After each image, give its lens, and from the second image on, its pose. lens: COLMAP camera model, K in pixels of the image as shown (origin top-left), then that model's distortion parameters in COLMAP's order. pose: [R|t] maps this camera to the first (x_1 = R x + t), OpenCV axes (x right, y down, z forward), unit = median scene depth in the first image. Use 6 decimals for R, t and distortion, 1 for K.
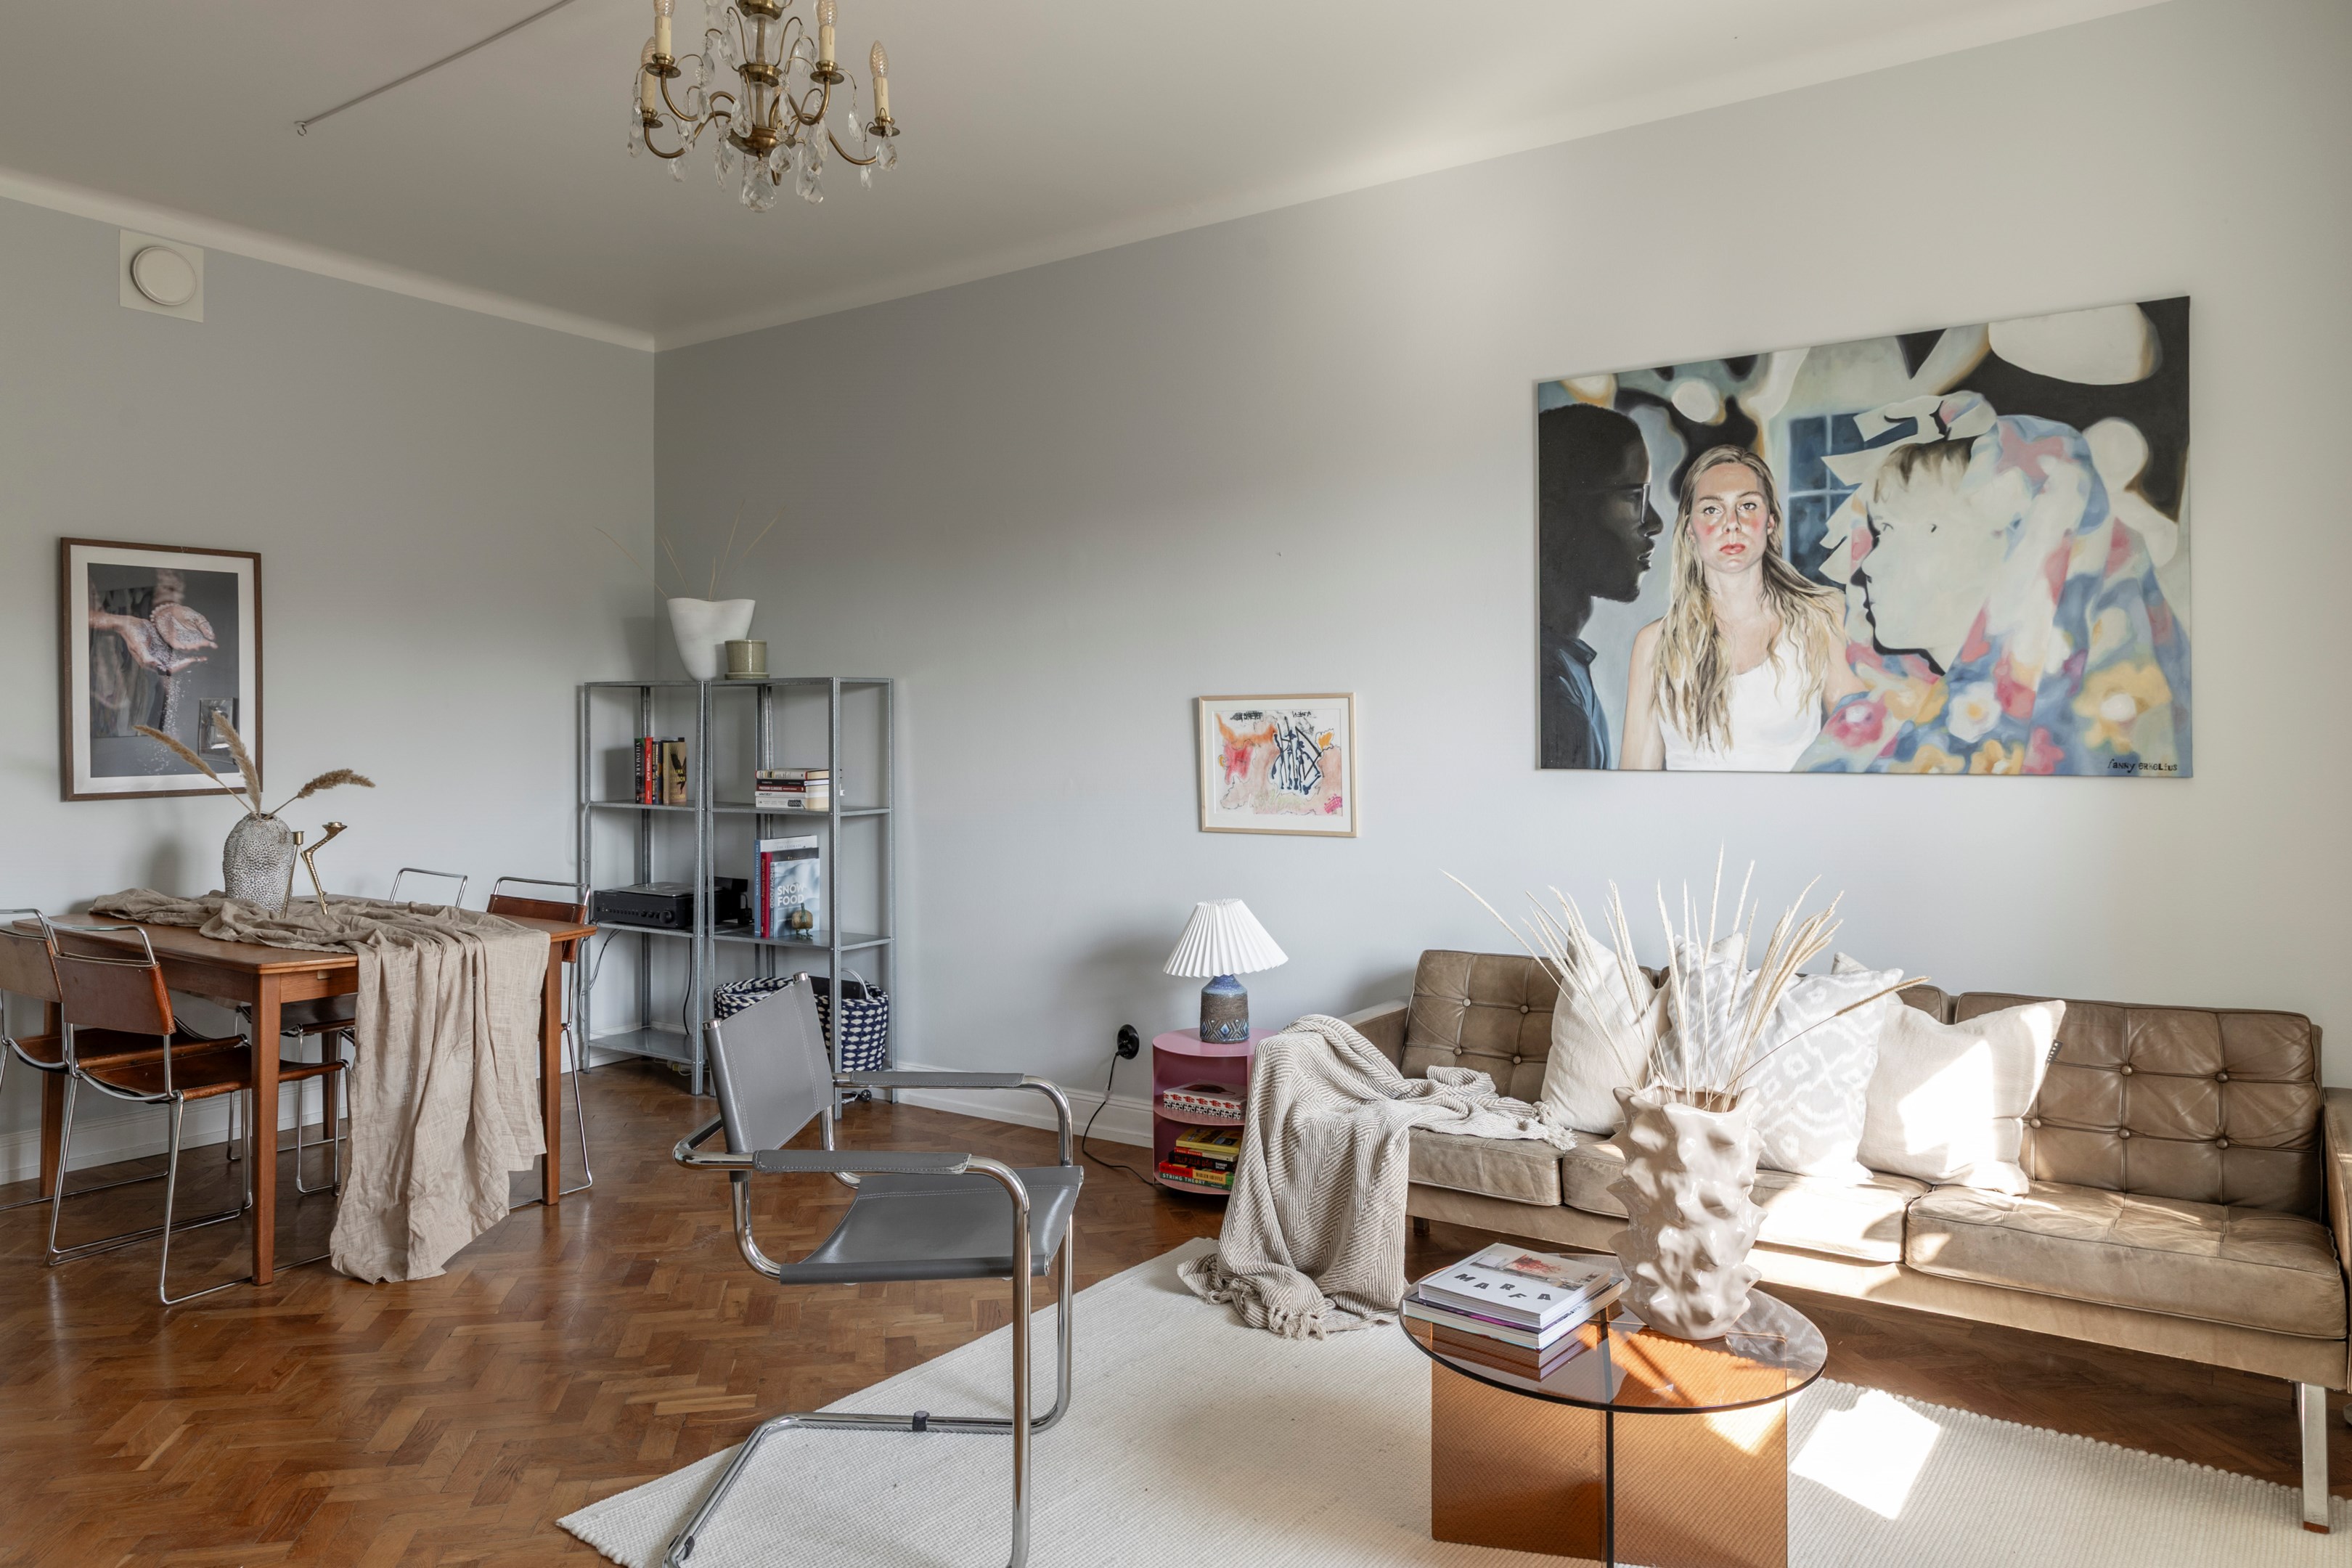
lens RADIAL K [[1579.6, 0, 1172.5], [0, 1579.6, 784.6], [0, 0, 1]] dist [0.002392, 0.001071]
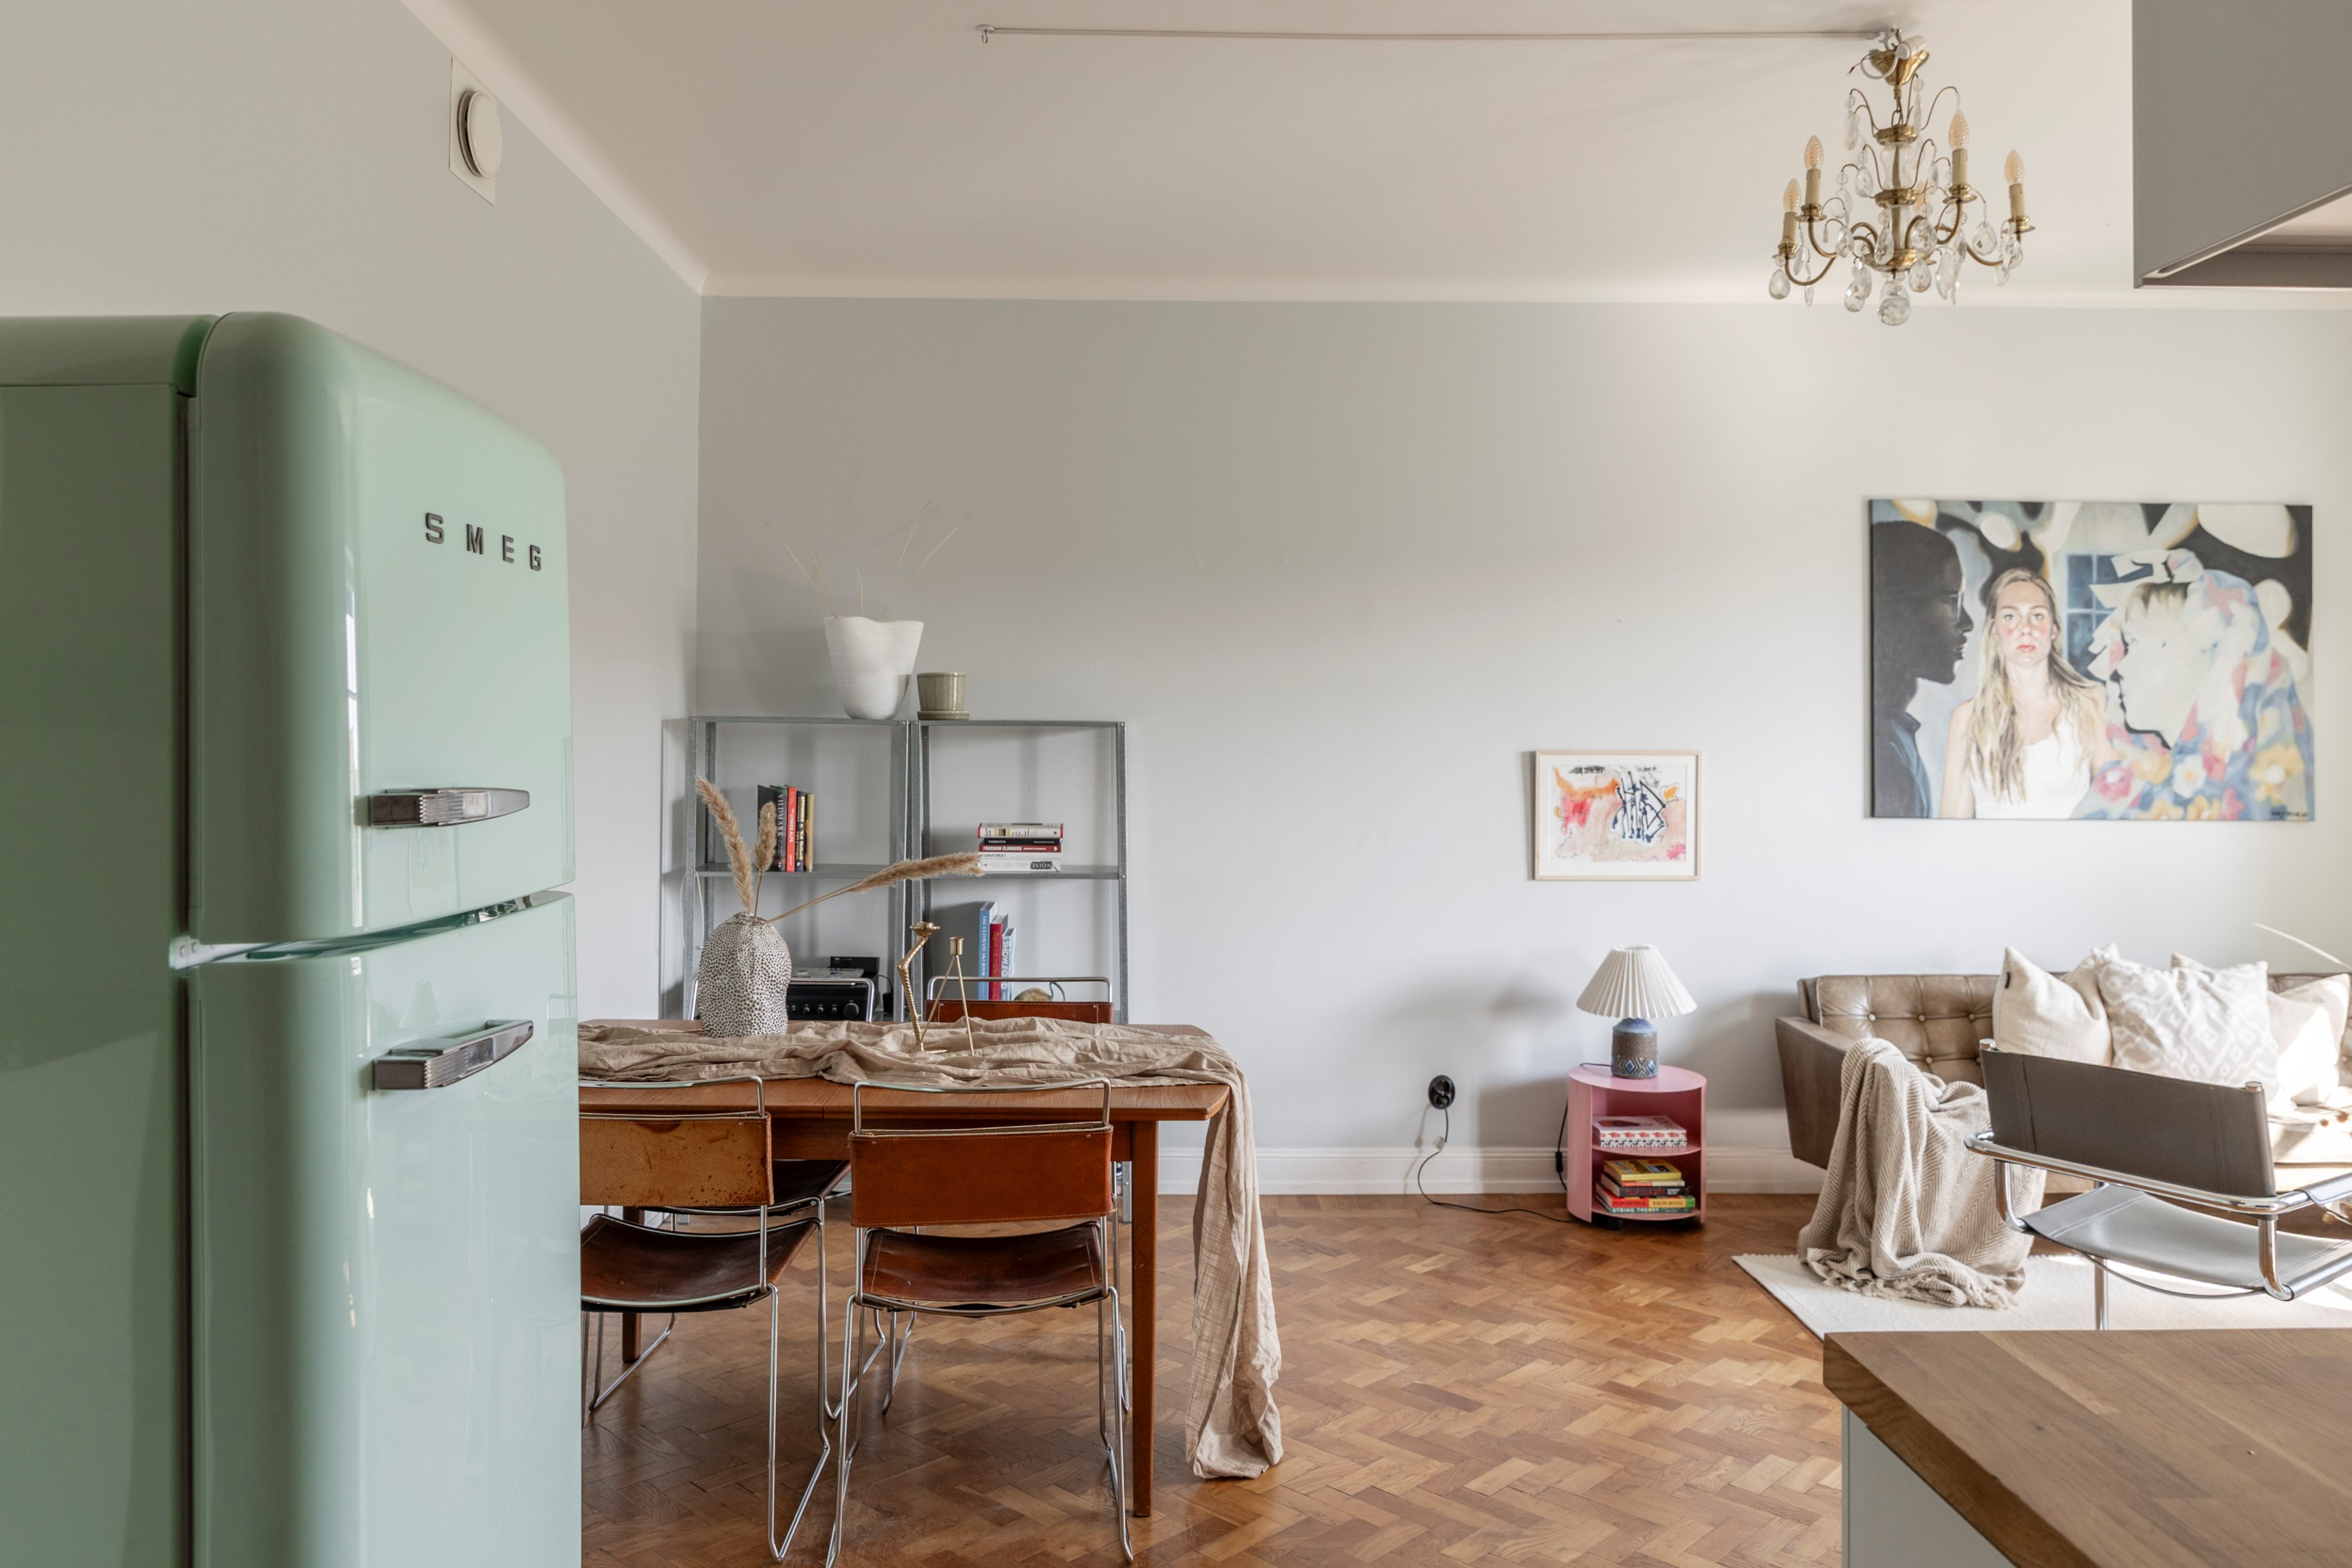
lens RADIAL K [[1714.3, 0, 1176.2], [0, 1714.3, 758.8], [0, 0, 1]] dist [-0.006670, 0.001102]
pose [[0.801811, -0.003434, 0.597568, -1.023240], [0.010214, 0.999916, -0.007959, -0.052790], [-0.597491, 0.012485, 0.801779, 0.282990]]
